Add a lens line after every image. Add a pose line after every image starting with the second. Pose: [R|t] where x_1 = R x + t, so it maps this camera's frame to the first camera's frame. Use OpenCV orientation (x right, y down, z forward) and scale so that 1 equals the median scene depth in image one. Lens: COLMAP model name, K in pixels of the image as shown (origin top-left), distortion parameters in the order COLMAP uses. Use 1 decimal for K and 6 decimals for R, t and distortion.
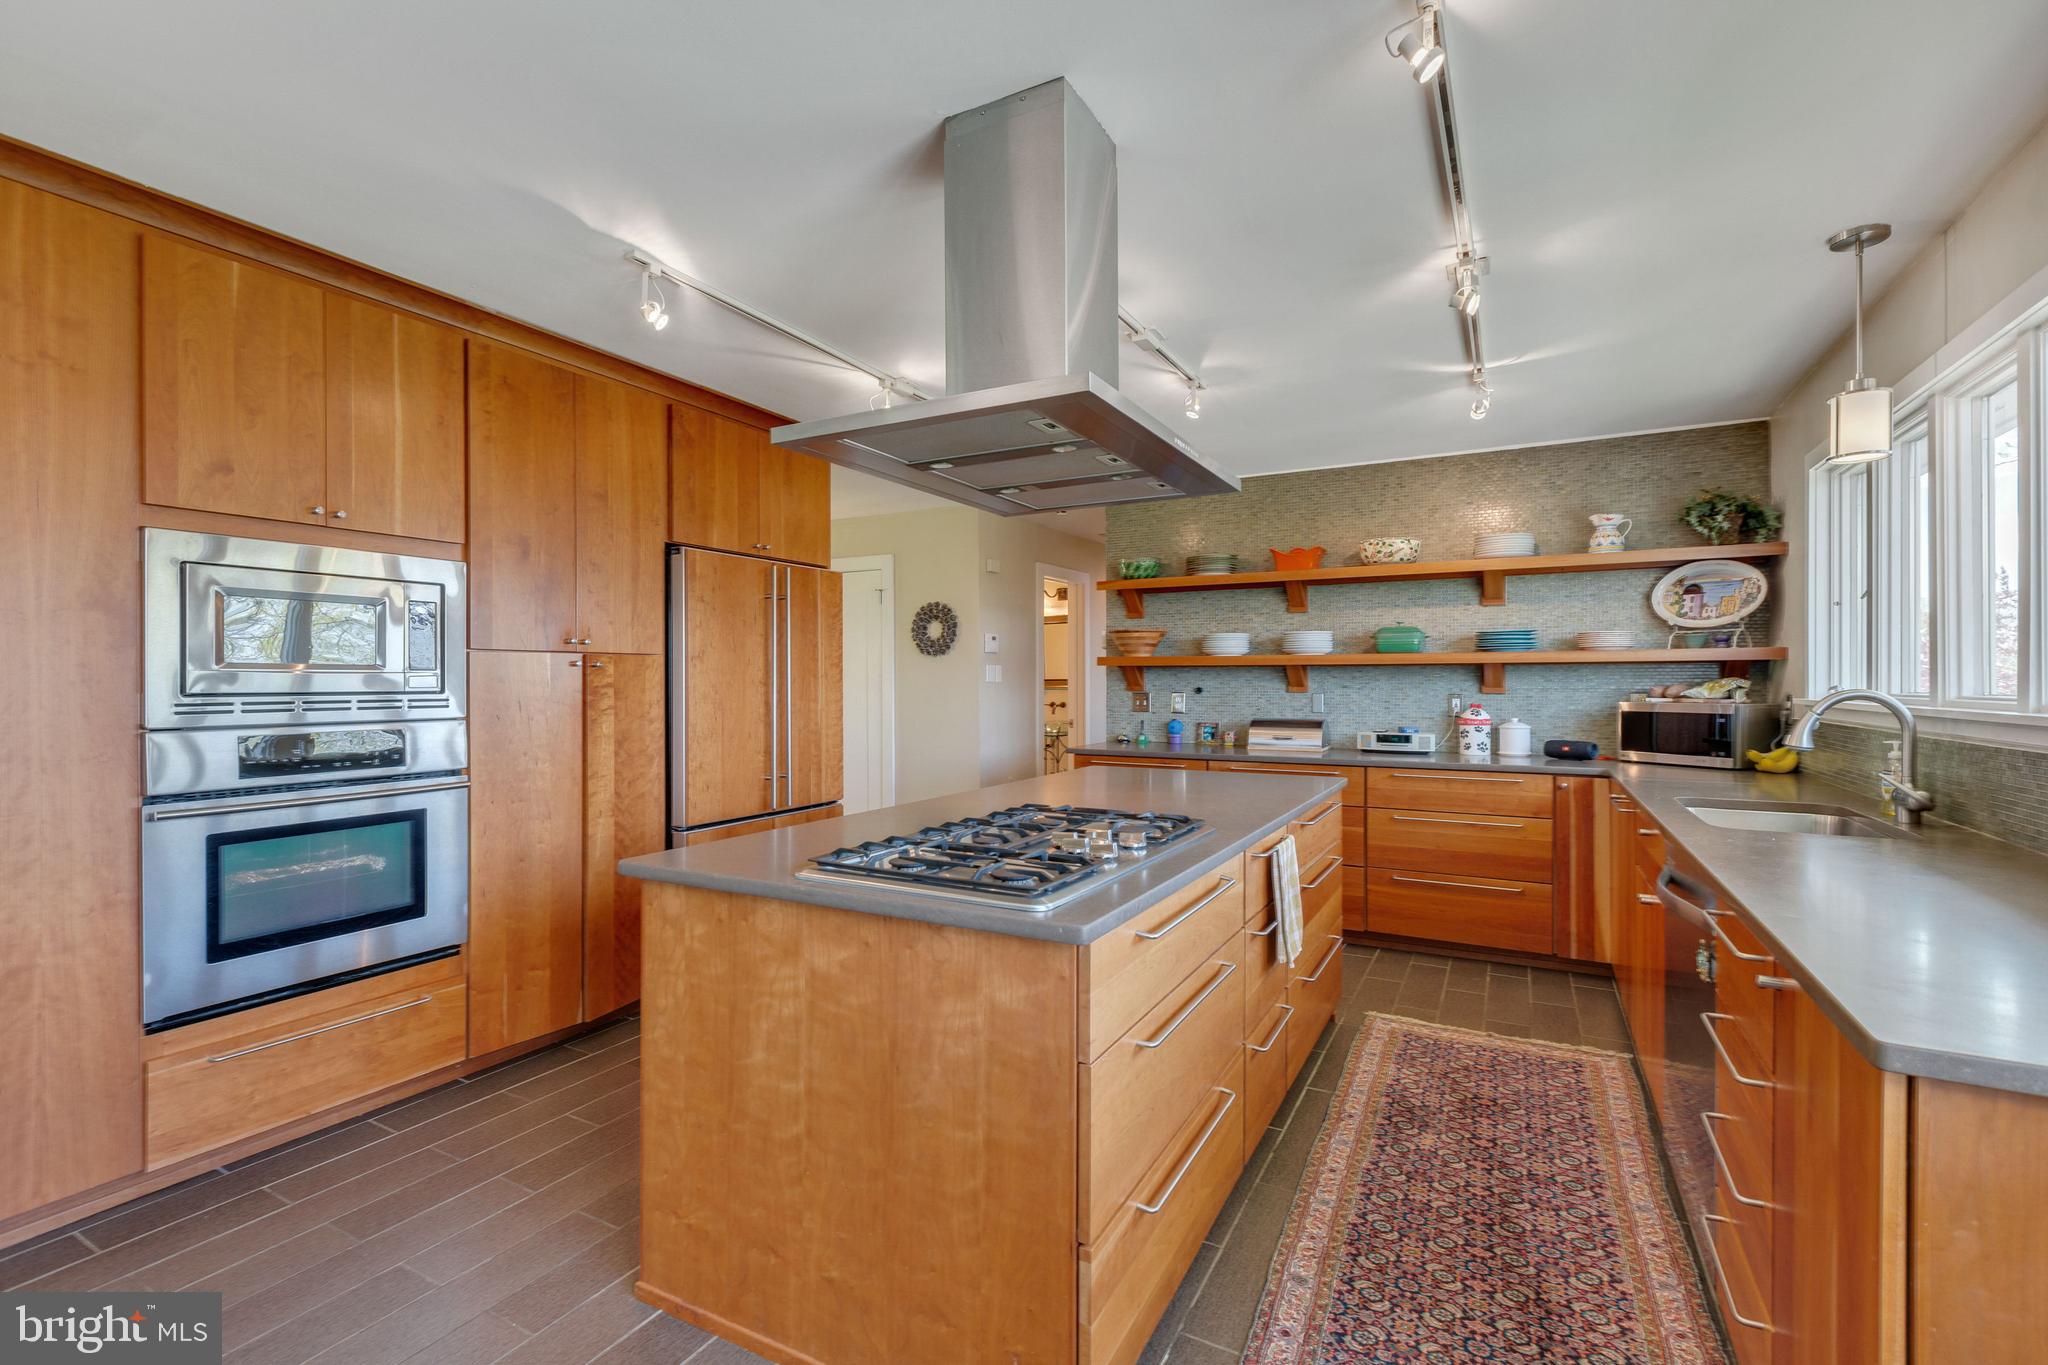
lens RADIAL K [[929.5, 0, 1021.4], [0, 929.5, 678.2], [0, 0, 1]] dist [0.004326, -0.000656]
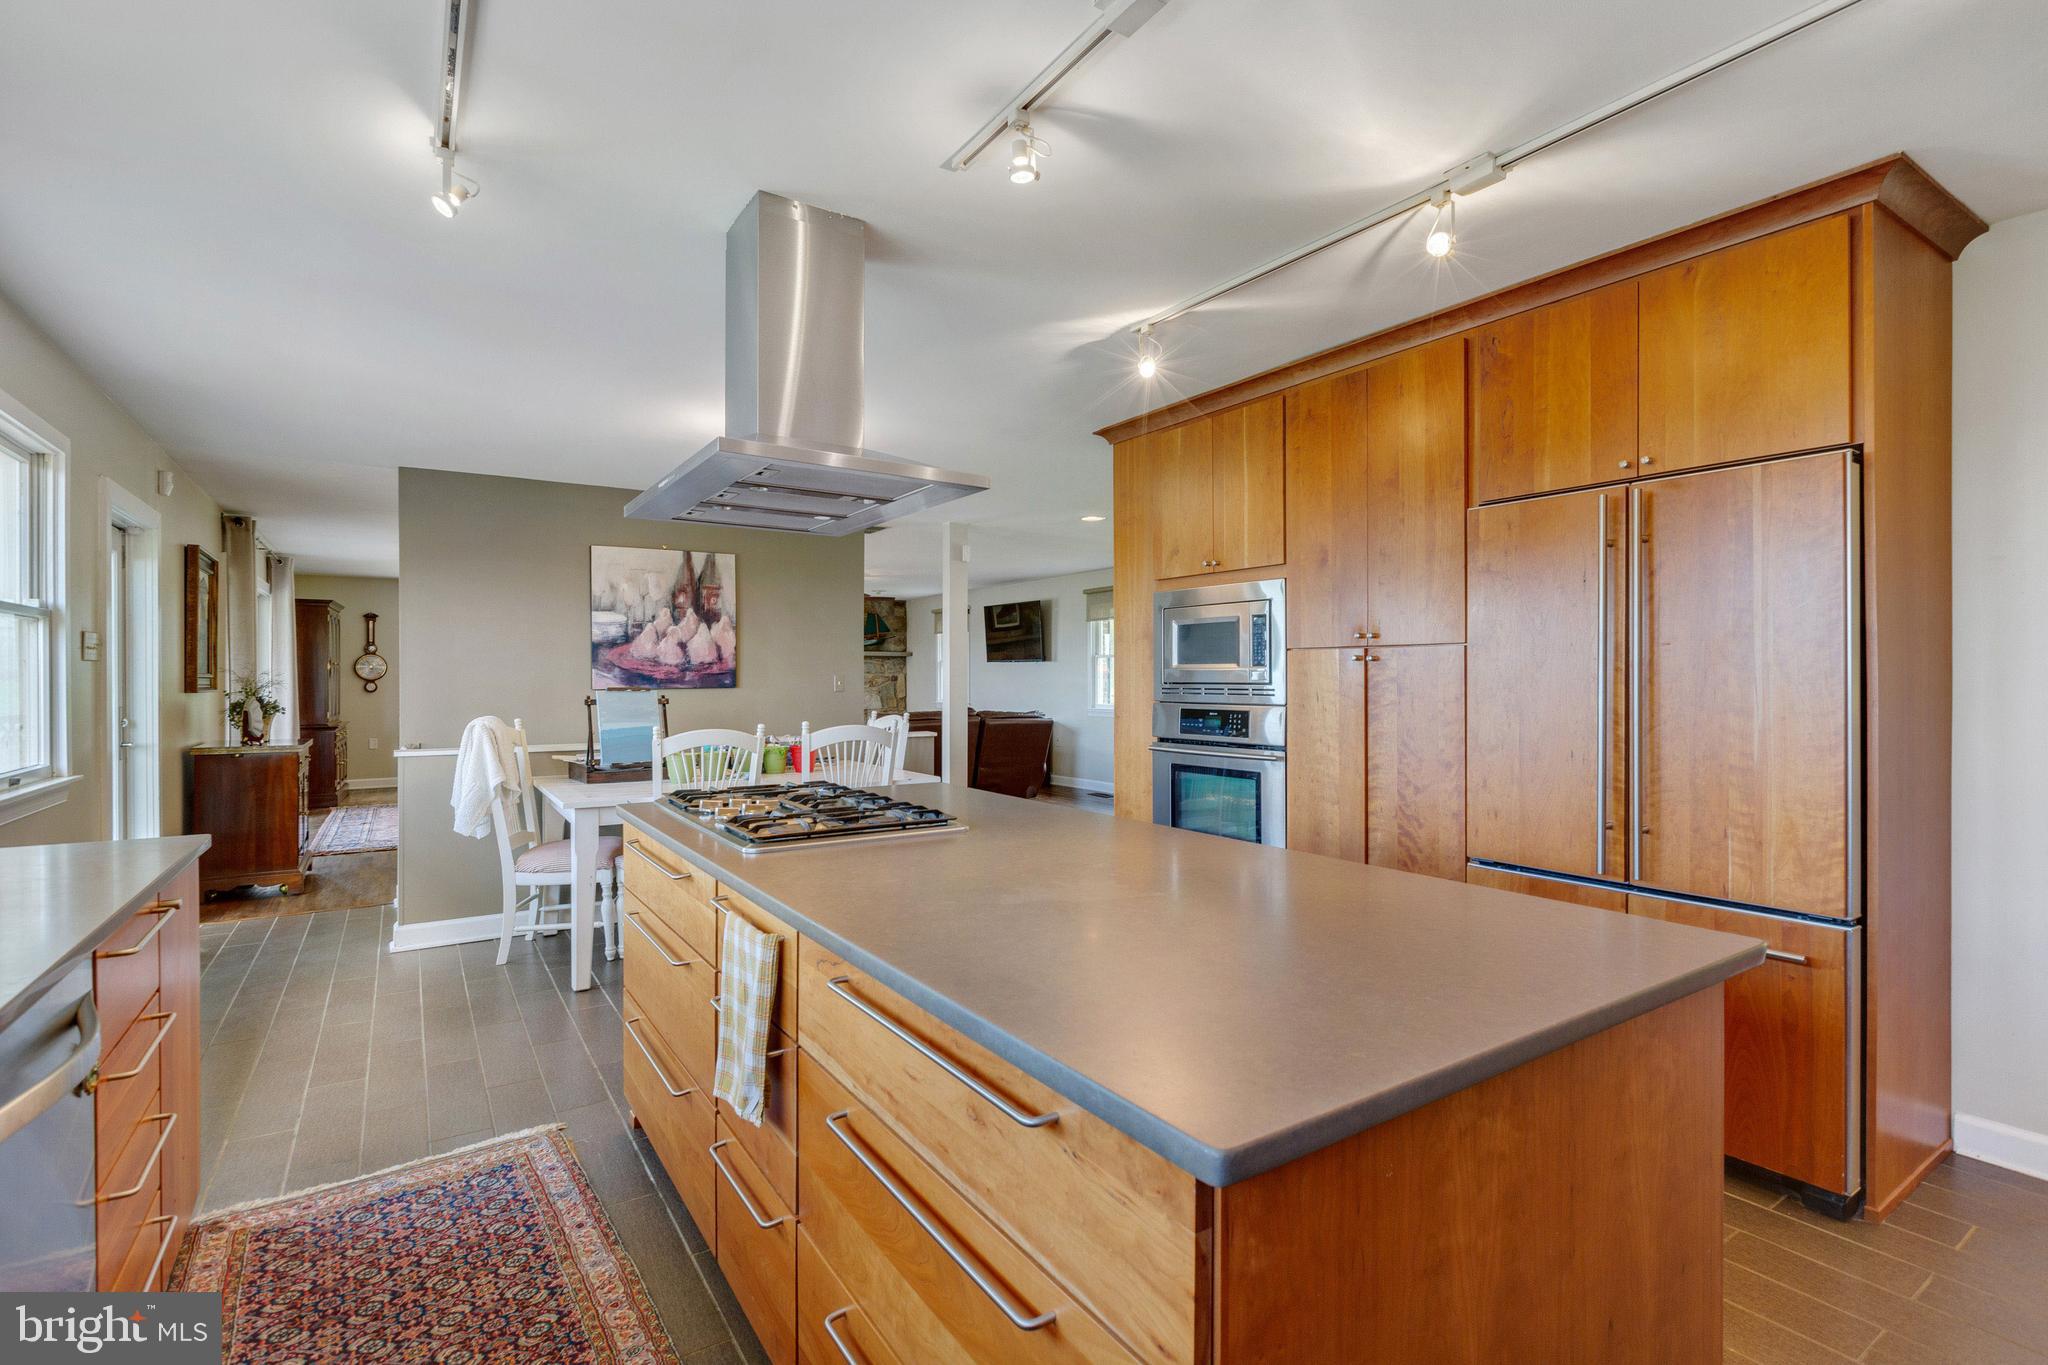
lens RADIAL K [[964.6, 0, 1023.4], [0, 964.6, 672.4], [0, 0, 1]] dist [-0.002122, -0.001223]
pose [[-0.480460, -0.000520, -0.877016, 0.713970], [0.002400, 0.999995, -0.001907, 0.001257], [0.877013, -0.003021, -0.480457, 1.368623]]
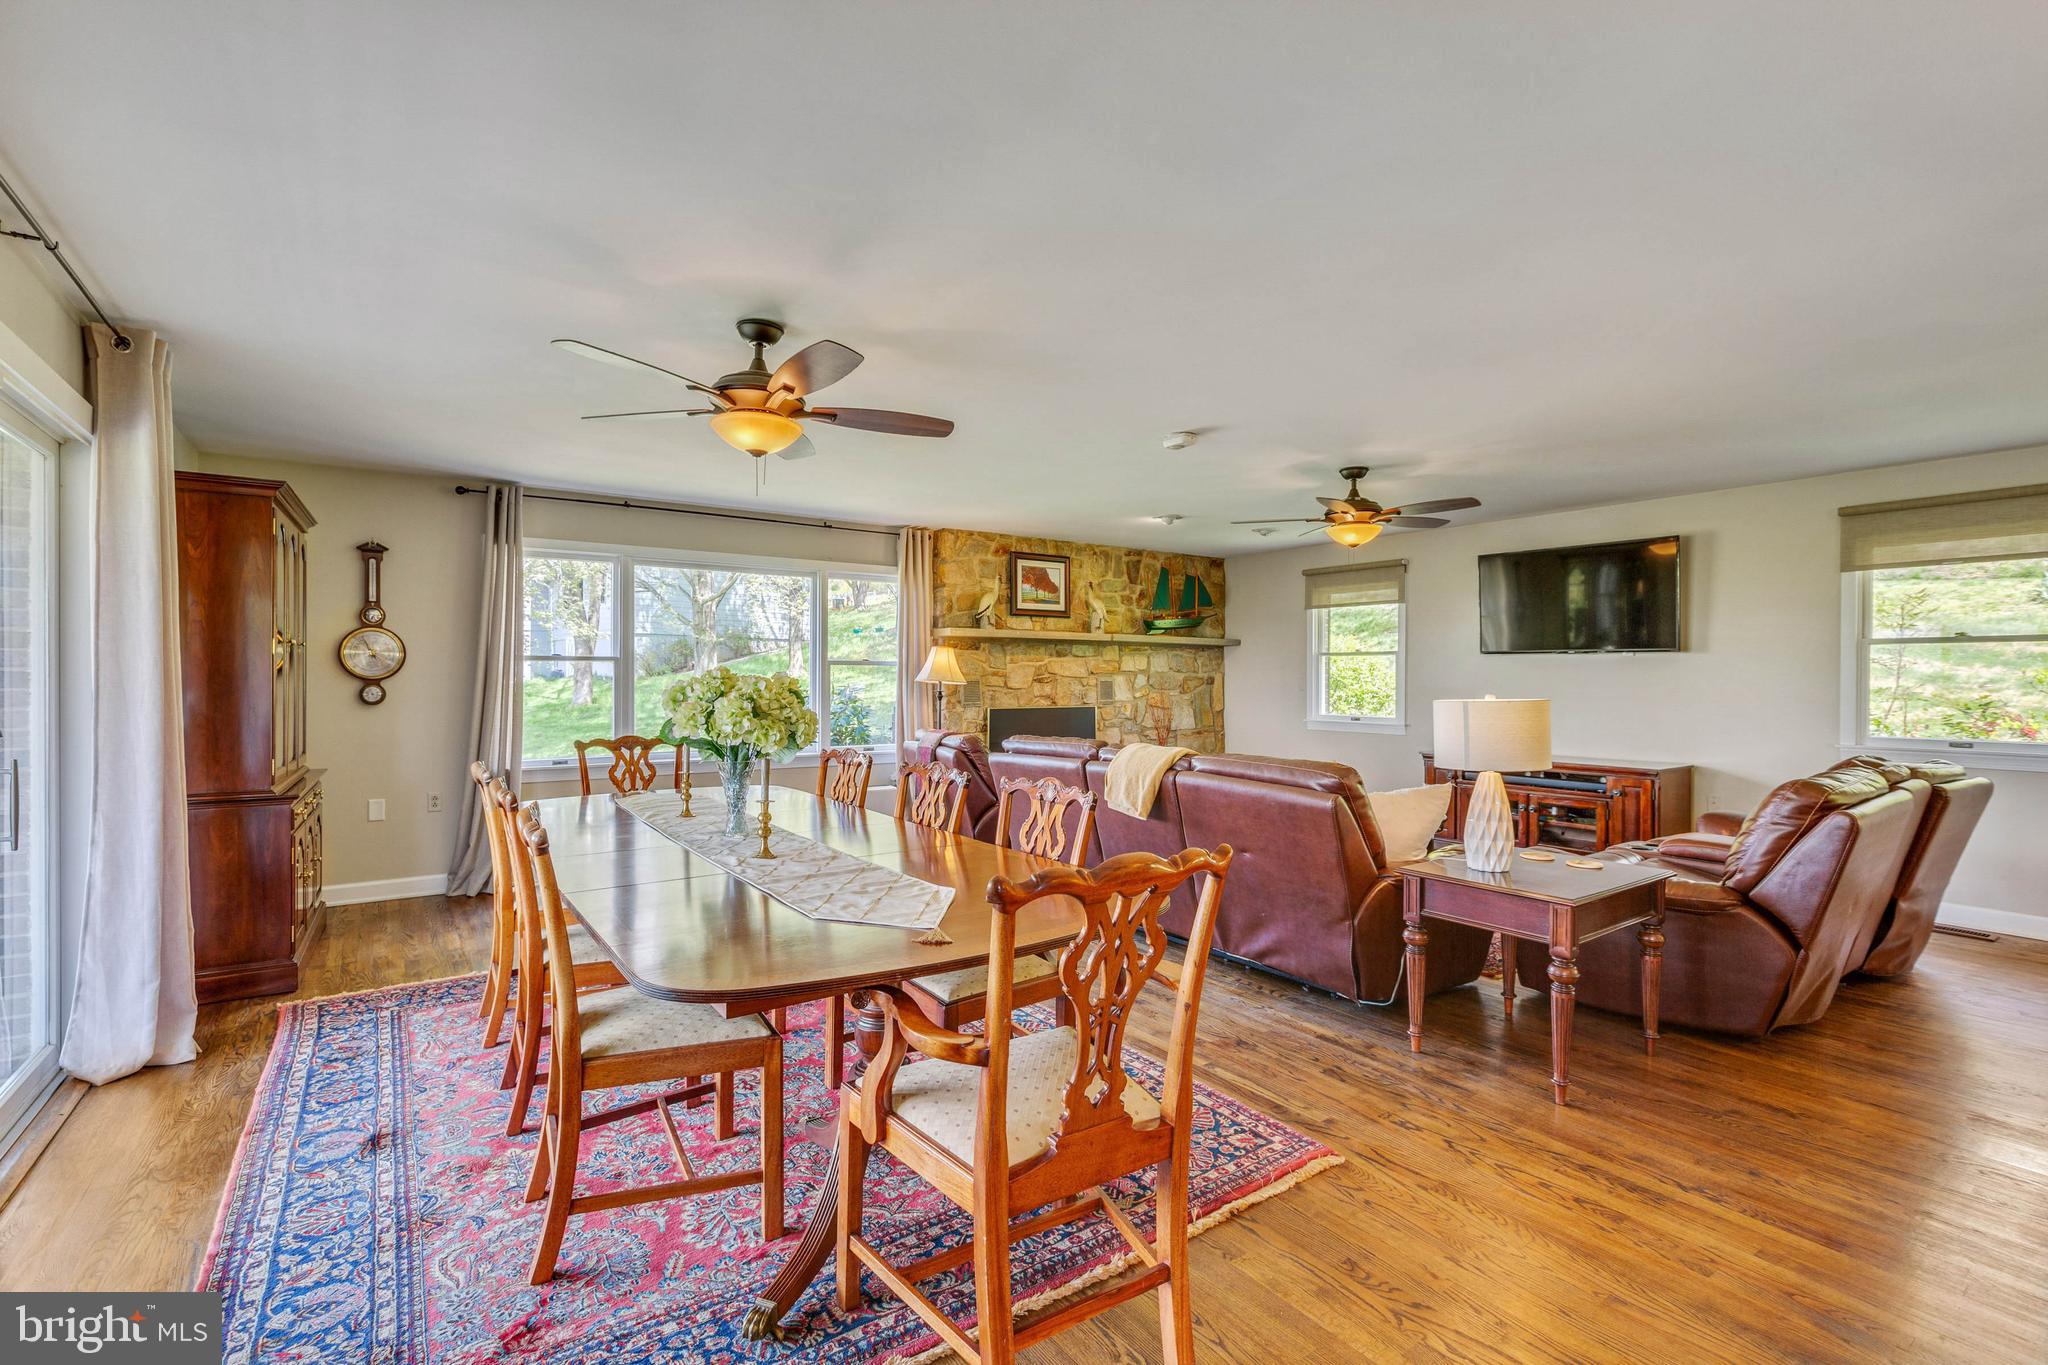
lens RADIAL K [[929.5, 0, 1018.7], [0, 929.5, 679.8], [0, 0, 1]] dist [0.004326, -0.000656]
pose [[-0.454315, 0.003468, -0.890834, -0.404512], [-0.004087, 0.999974, 0.005977, 0.002515], [0.890832, 0.006356, -0.454289, -0.900687]]
